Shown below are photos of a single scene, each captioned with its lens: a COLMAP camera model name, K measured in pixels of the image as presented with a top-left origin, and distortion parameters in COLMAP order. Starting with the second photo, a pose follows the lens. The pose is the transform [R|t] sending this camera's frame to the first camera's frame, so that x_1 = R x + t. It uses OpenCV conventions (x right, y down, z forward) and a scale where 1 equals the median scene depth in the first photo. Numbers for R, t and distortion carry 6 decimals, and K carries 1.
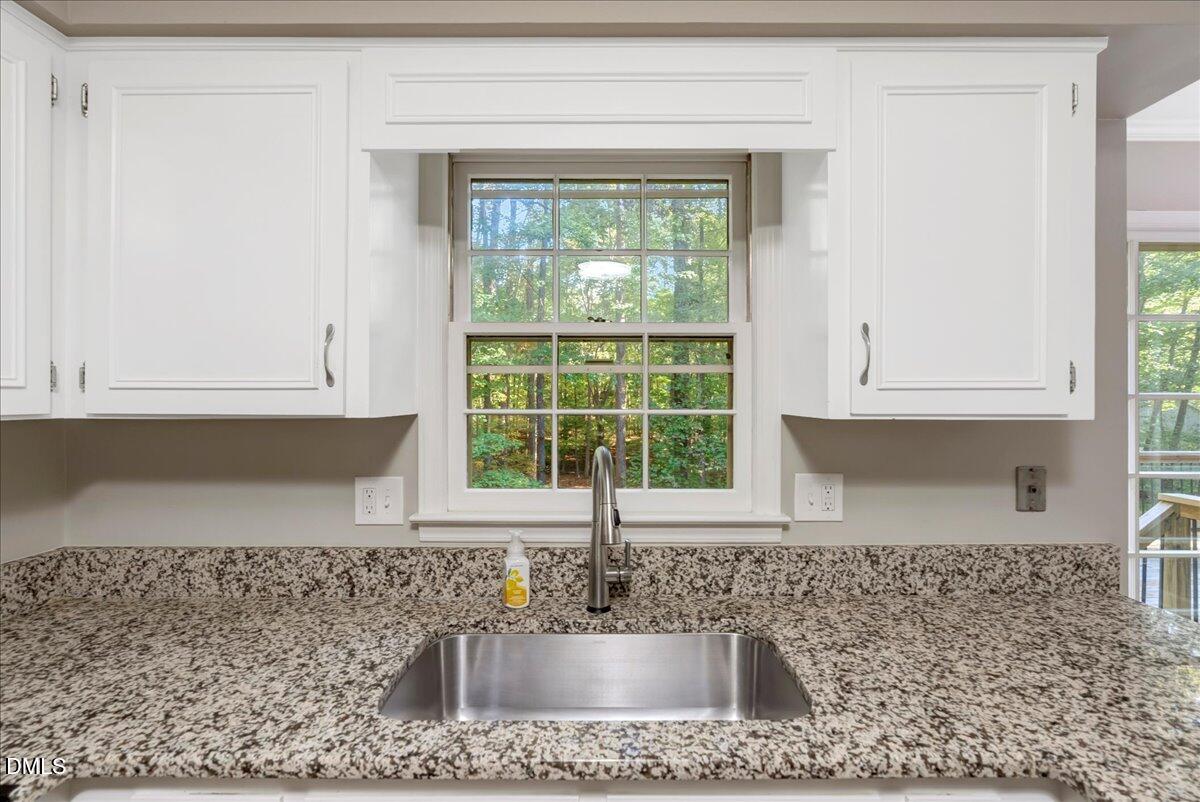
lens RADIAL K [[537.7, 0, 600.0], [0, 537.7, 401.0], [0, 0, 1]] dist [-0.005026, 0.000269]
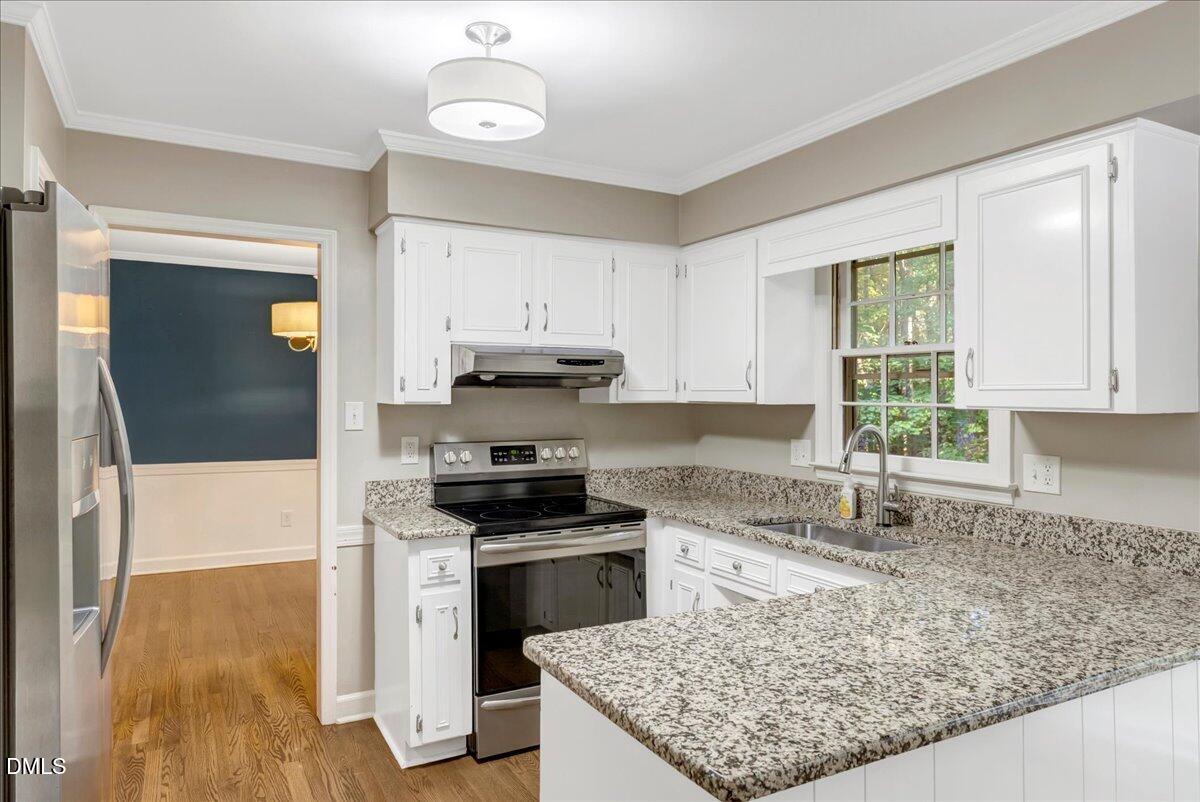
lens RADIAL K [[779.4, 0, 603.1], [0, 779.4, 384.9], [0, 0, 1]] dist [0.002021, 0.000745]
pose [[0.482752, -0.006282, -0.875735, 1.562189], [-0.001469, 0.999967, -0.007983, -0.016533], [0.875756, 0.005141, 0.482727, -0.827295]]
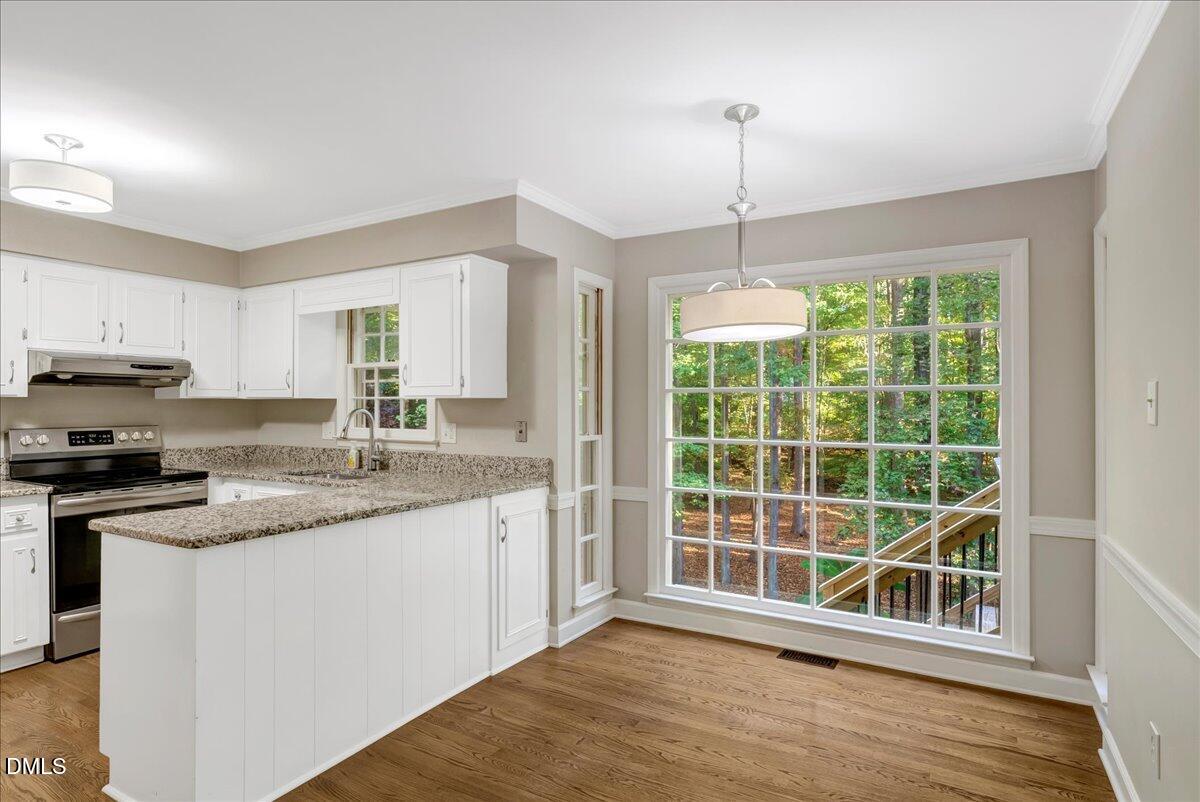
lens RADIAL K [[637.3, 0, 600.0], [0, 637.3, 401.0], [0, 0, 1]] dist [-0.001996, 0.001865]
pose [[0.868287, -0.000420, -0.496062, 2.436874], [-0.001108, 0.999996, -0.002787, 0.045150], [0.496061, 0.002970, 0.868283, -1.139674]]
